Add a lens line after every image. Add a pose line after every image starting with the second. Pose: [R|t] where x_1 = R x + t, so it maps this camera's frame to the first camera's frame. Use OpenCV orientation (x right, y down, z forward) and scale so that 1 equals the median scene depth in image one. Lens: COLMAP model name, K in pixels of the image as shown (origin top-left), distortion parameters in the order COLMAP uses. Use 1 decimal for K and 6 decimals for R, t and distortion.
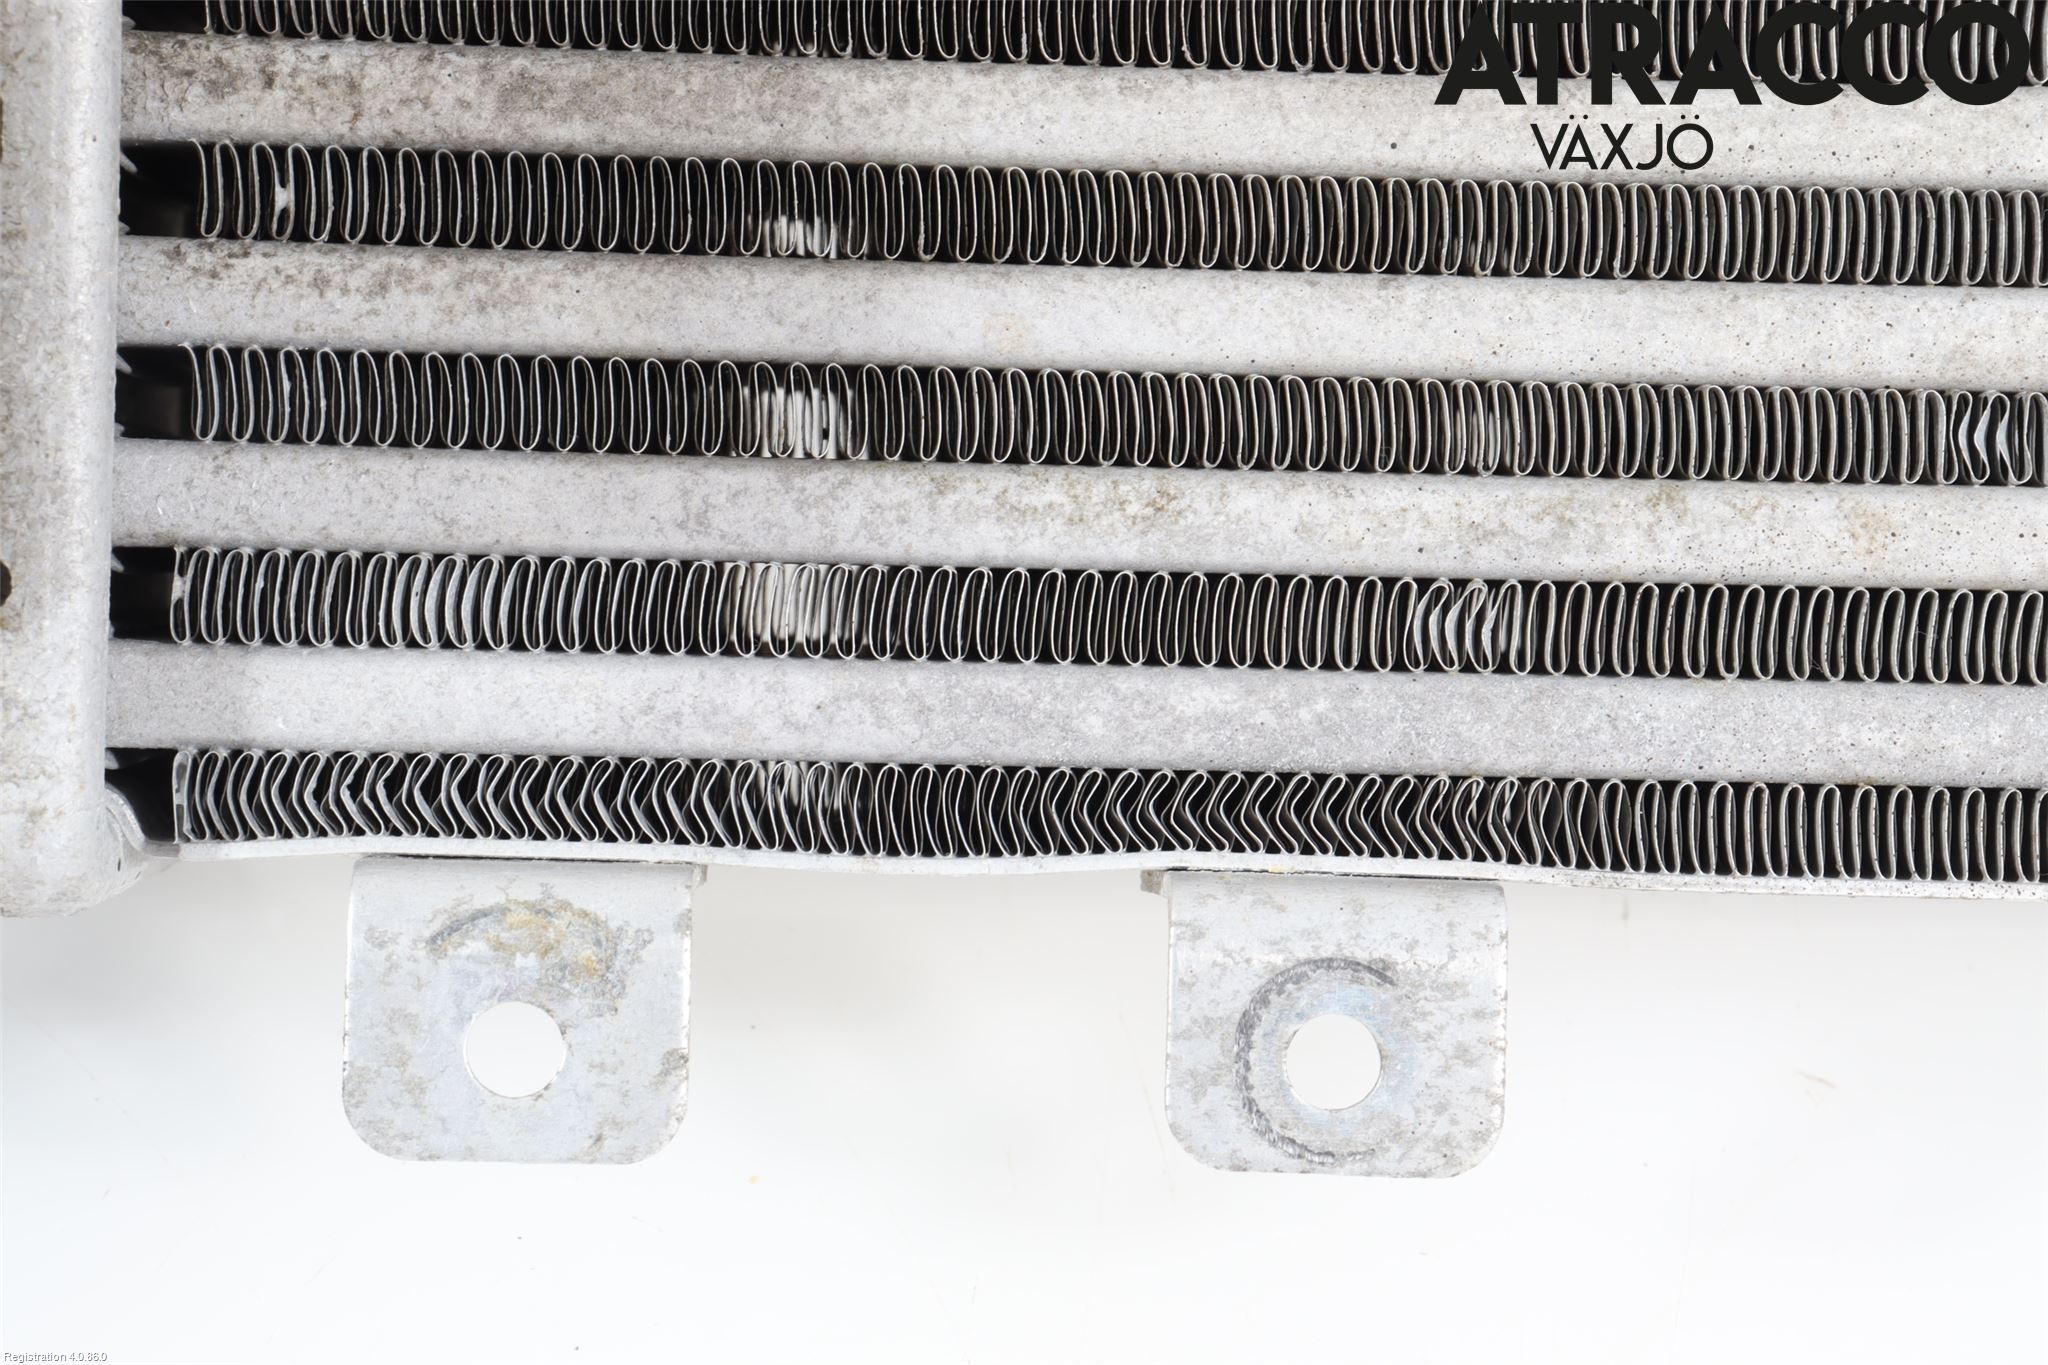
lens RADIAL K [[5235.8, 0, 1029.2], [0, 5235.8, 684.6], [0, 0, 1]] dist [0.283152, 0.000000]
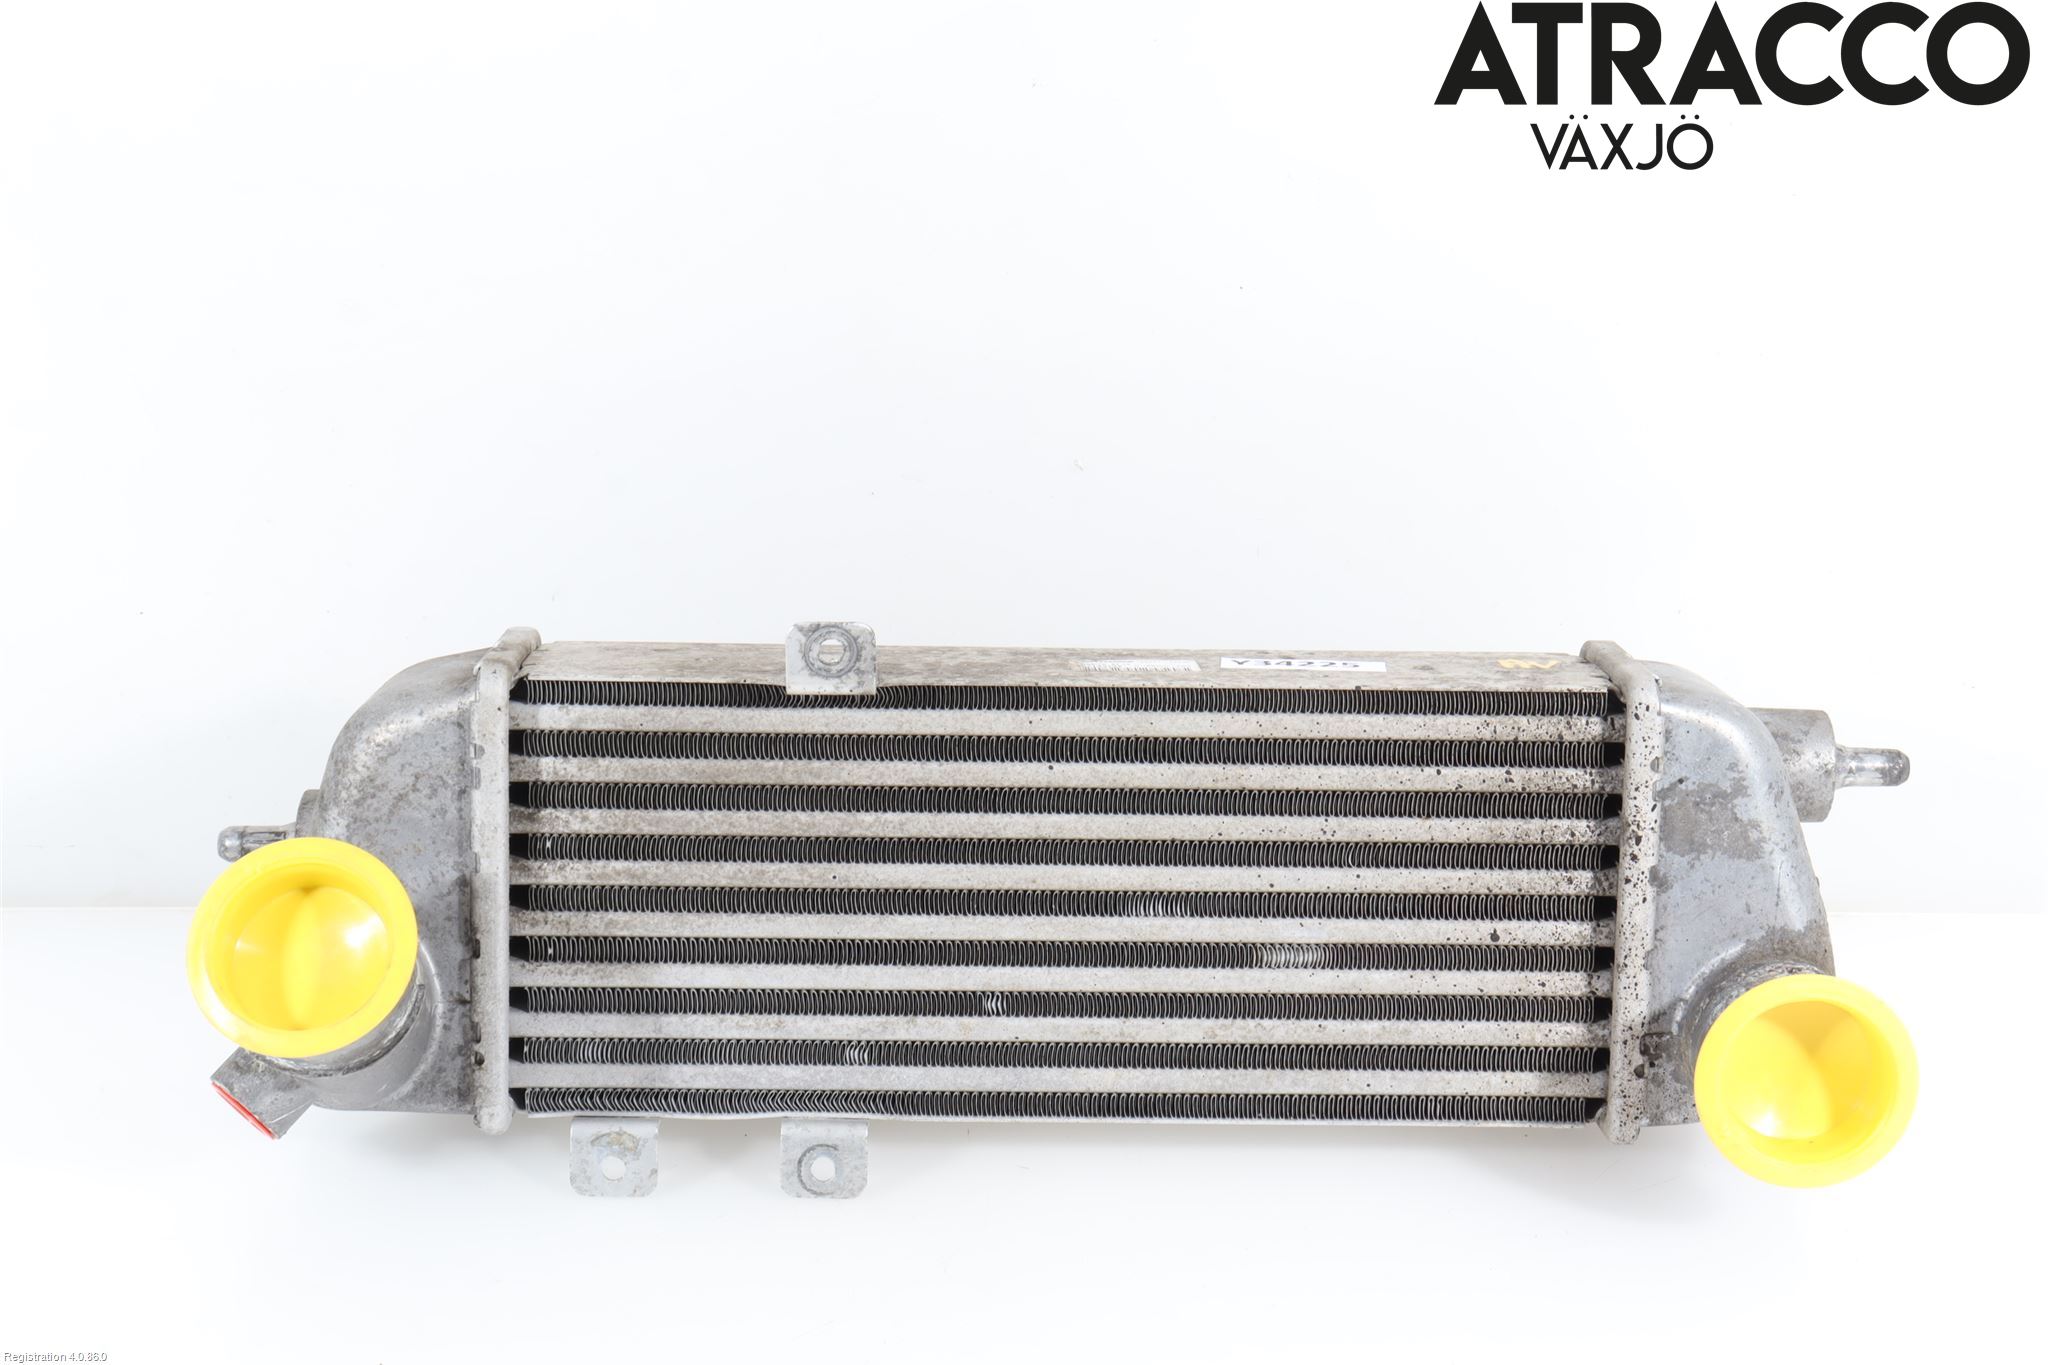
lens RADIAL K [[3604.8, 0, 1024.3], [0, 3604.8, 681.7], [0, 0, 1]] dist [0.021105, 0.000000]
pose [[0.999587, -0.003641, -0.028511, 0.282705], [0.007472, 0.990760, 0.135421, -0.643409], [0.027754, -0.135578, 0.990378, -1.585571]]
